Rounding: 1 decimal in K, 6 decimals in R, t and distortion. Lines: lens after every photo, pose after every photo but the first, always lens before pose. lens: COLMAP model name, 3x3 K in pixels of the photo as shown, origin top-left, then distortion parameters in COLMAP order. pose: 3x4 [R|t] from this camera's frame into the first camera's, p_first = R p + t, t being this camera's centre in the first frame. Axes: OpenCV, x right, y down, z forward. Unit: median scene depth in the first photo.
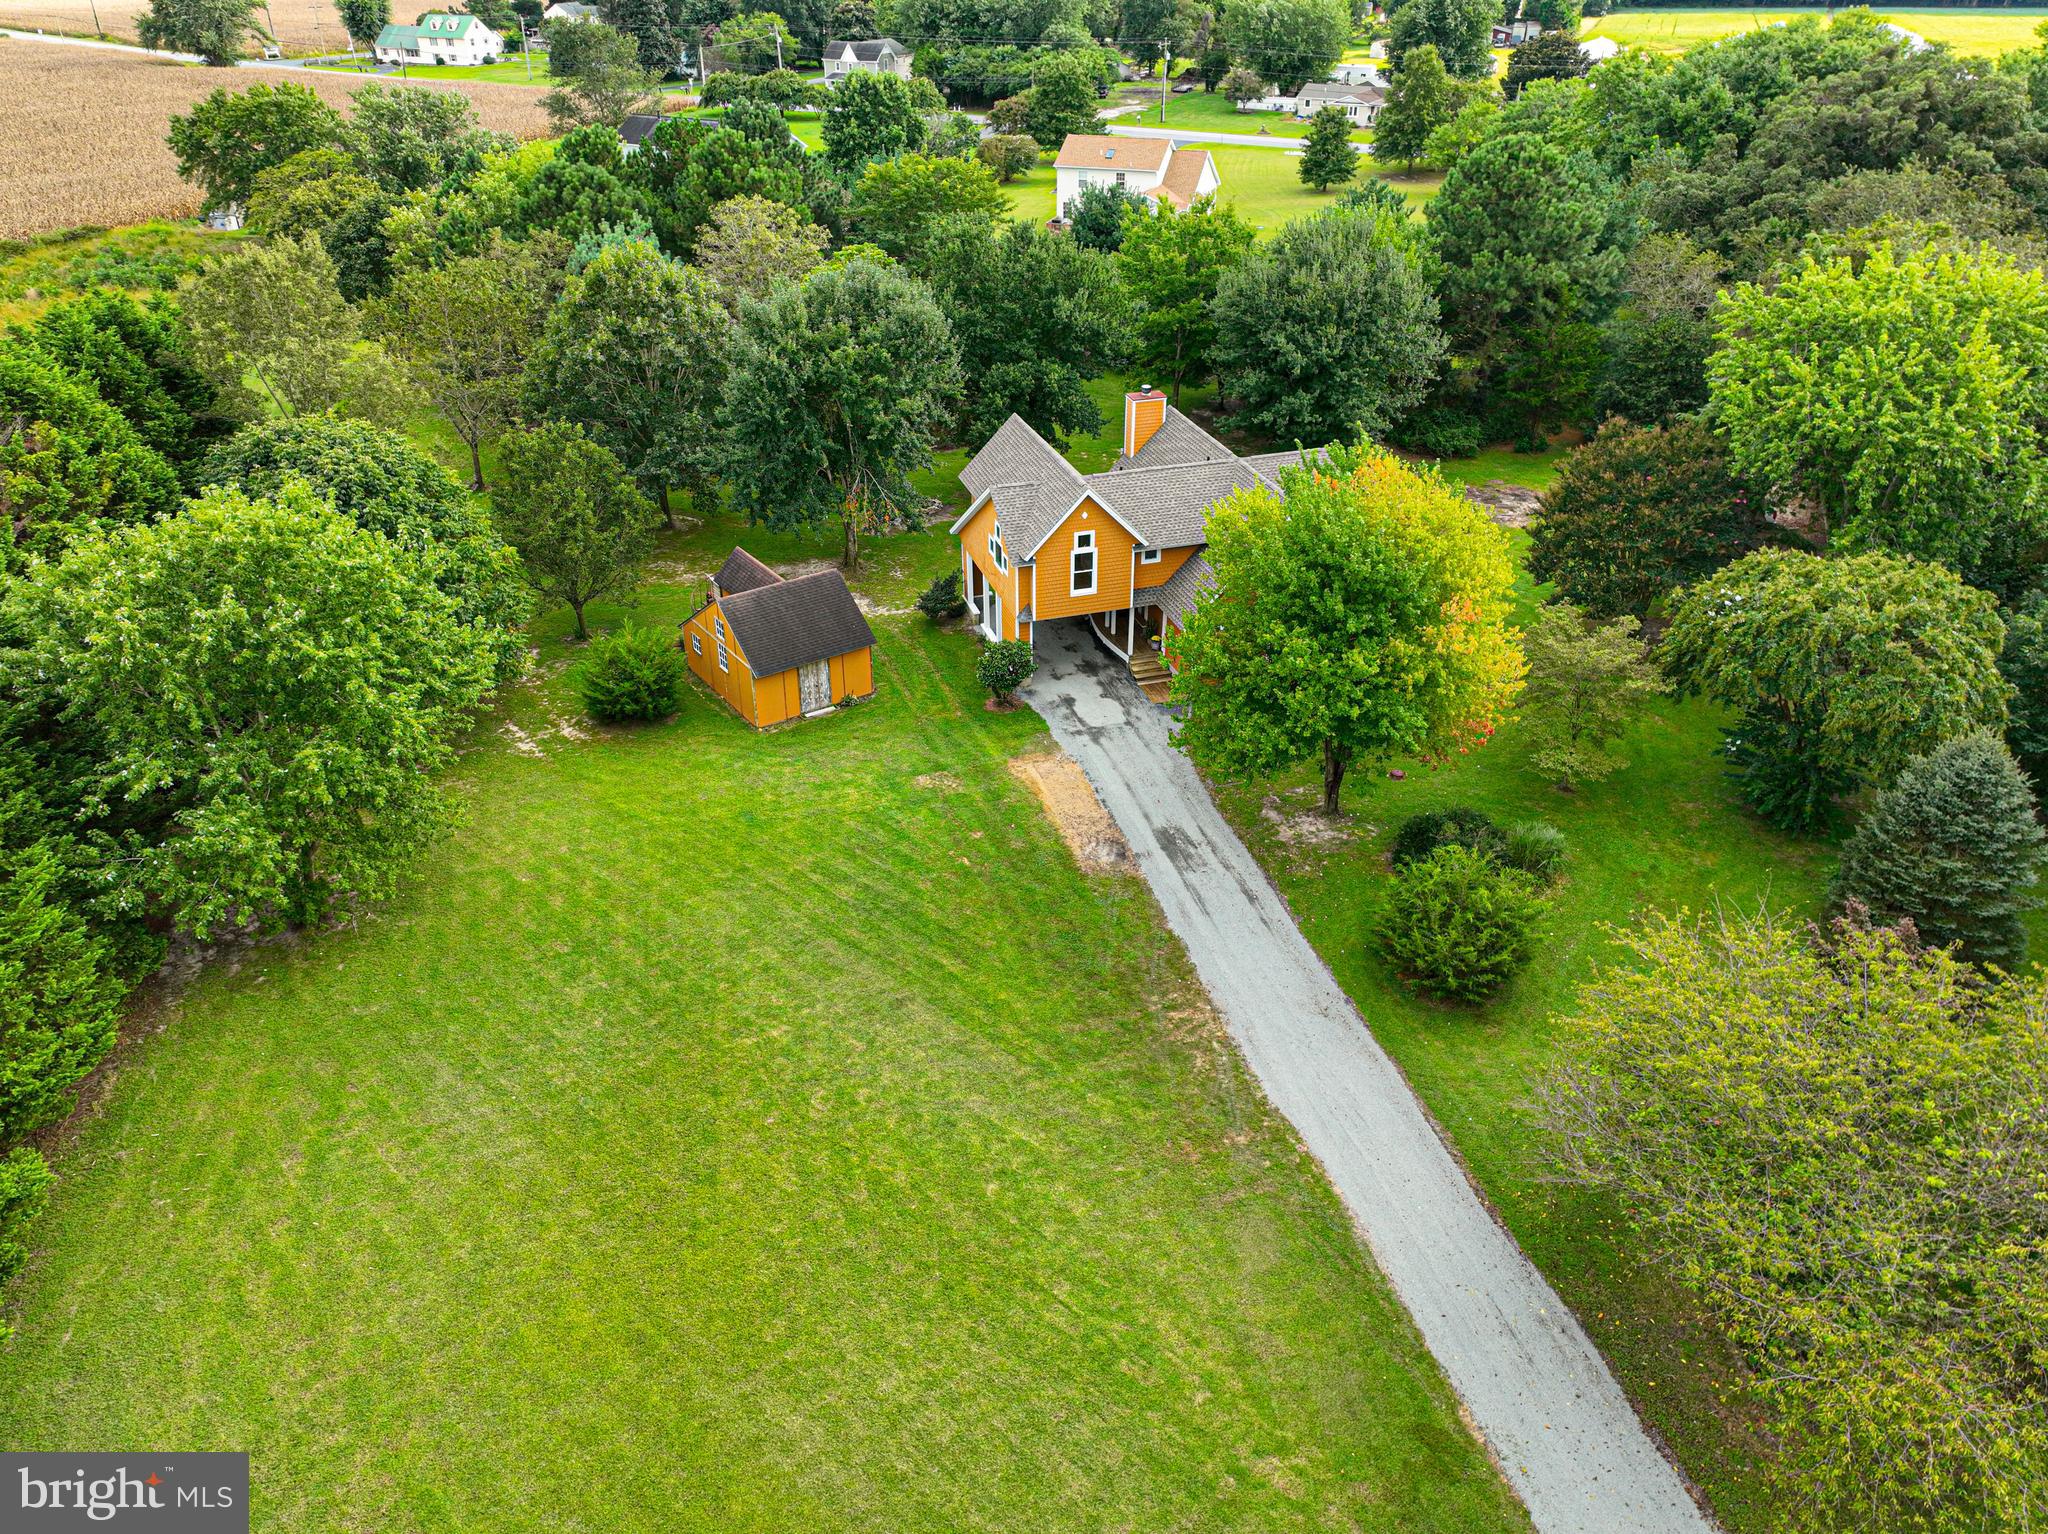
lens RADIAL K [[1437.5, 0, 1026.0], [0, 1437.5, 764.9], [0, 0, 1]] dist [0.003979, -0.001253]
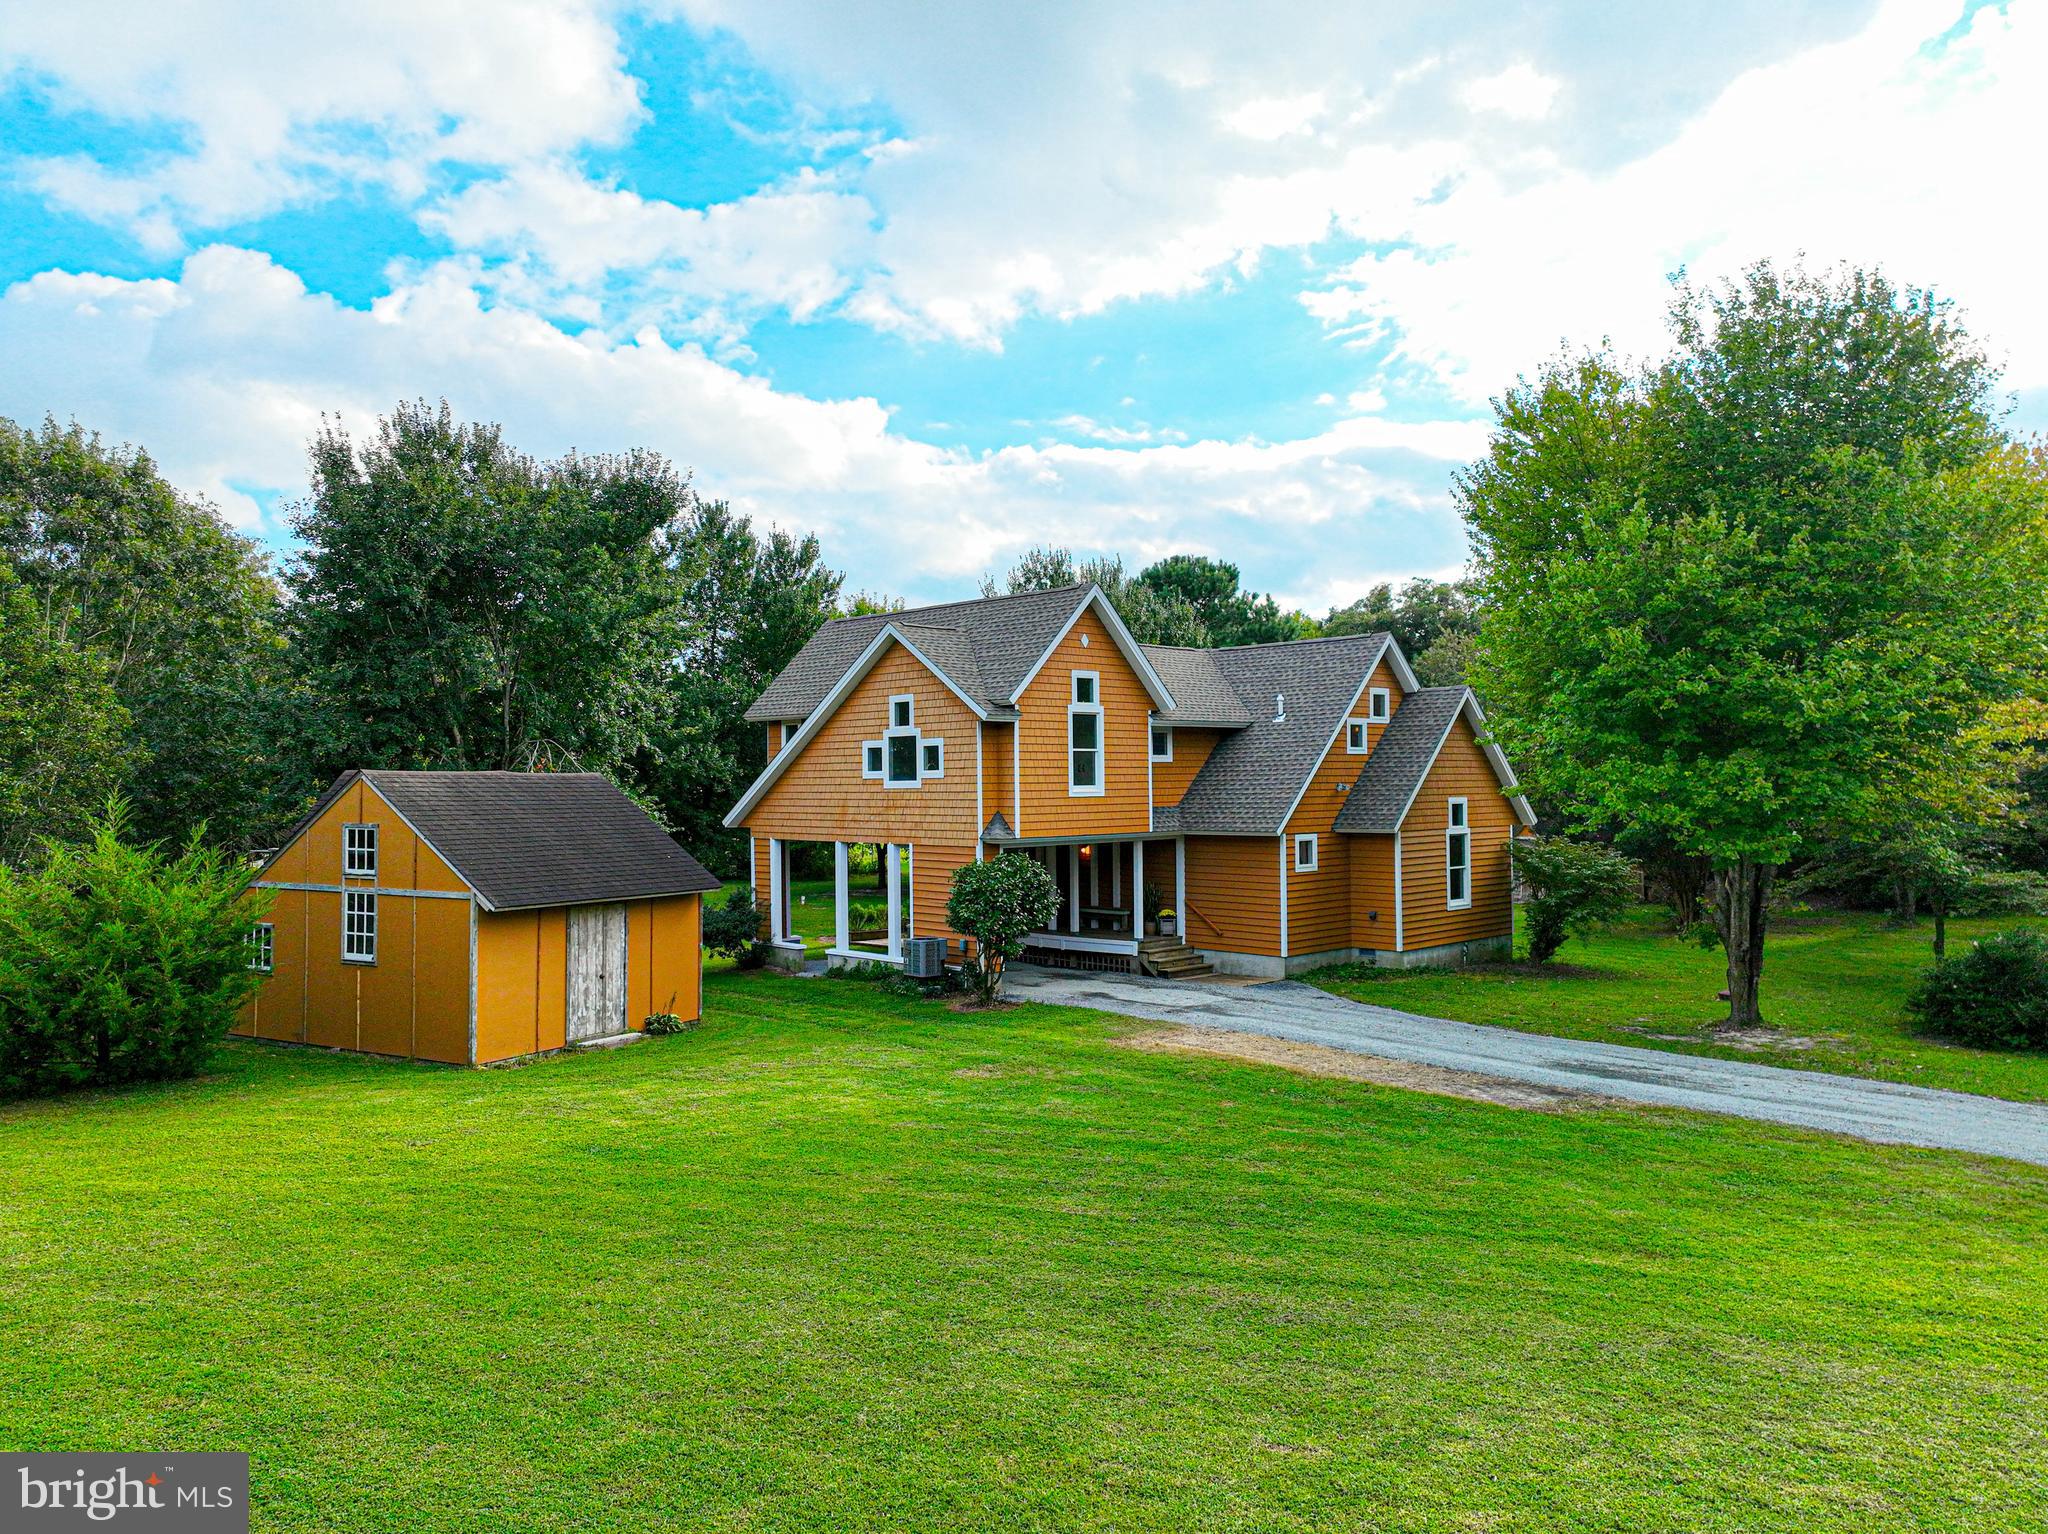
lens RADIAL K [[1457.9, 0, 1027.6], [0, 1457.9, 738.8], [0, 0, 1]] dist [0.005501, 0.001397]
pose [[0.894206, 0.009494, 0.447554, -0.282914], [0.235021, 0.840951, -0.487408, 0.158064], [-0.380998, 0.541028, 0.749753, 0.733409]]
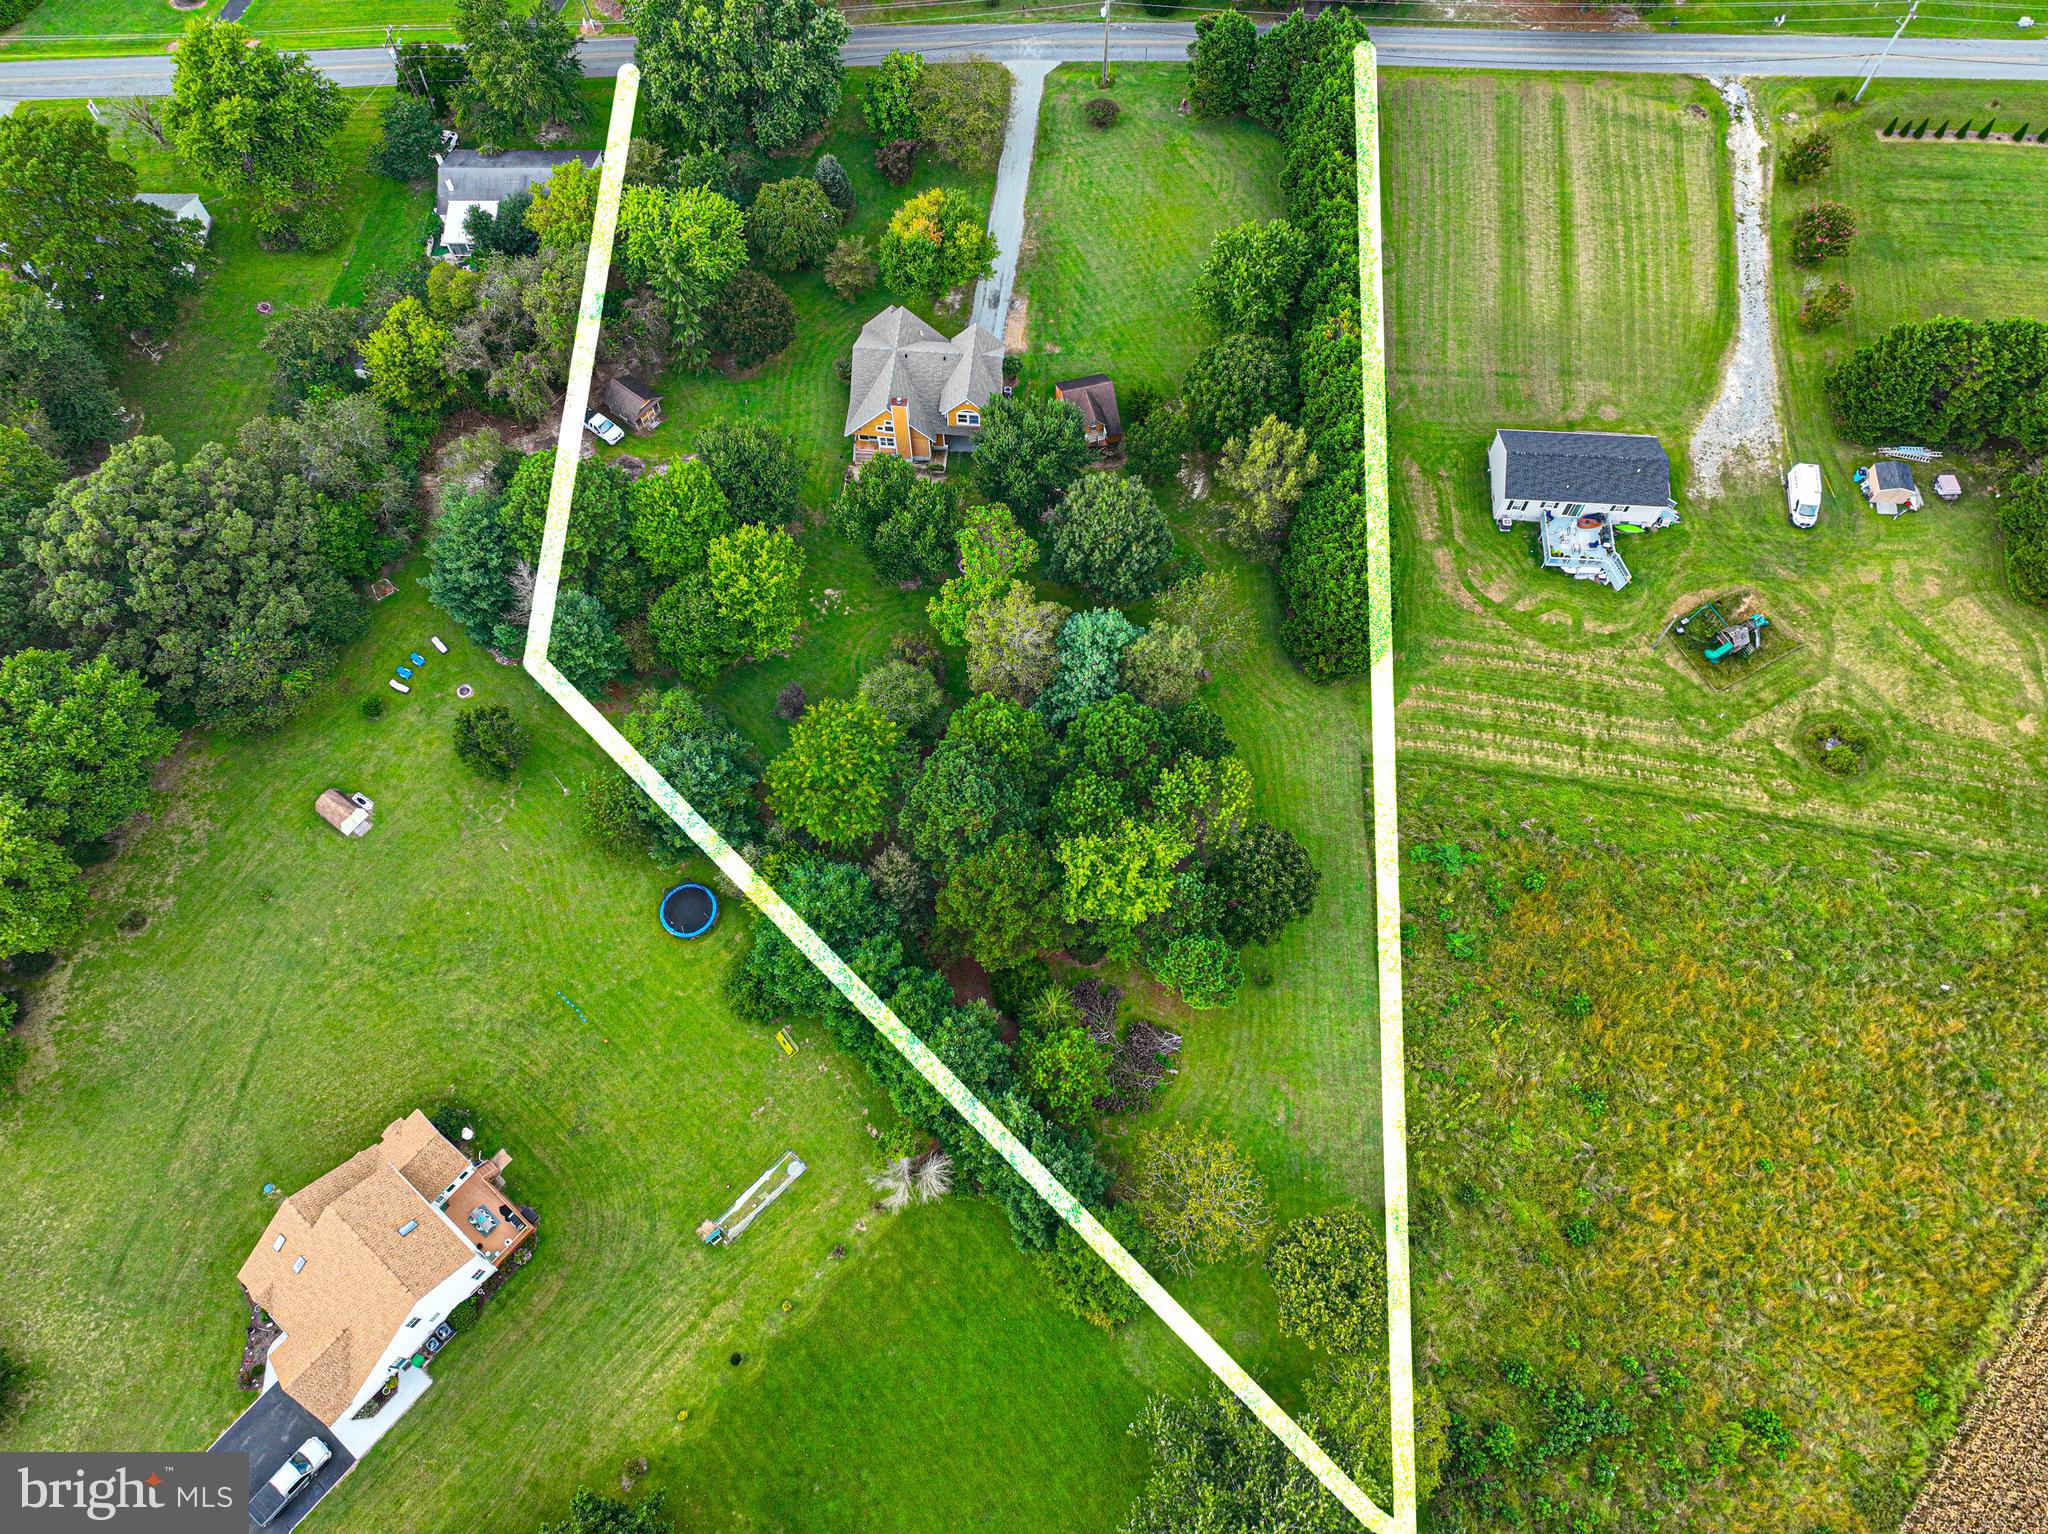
lens RADIAL K [[1428.6, 0, 1024.0], [0, 1428.6, 767.0], [0, 0, 1]] dist [0.007135, -0.000472]
pose [[-0.929004, -0.332236, 0.163008, -0.883631], [0.189955, -0.050075, 0.980515, -3.346326], [-0.317600, 0.941866, 0.109629, 1.739145]]
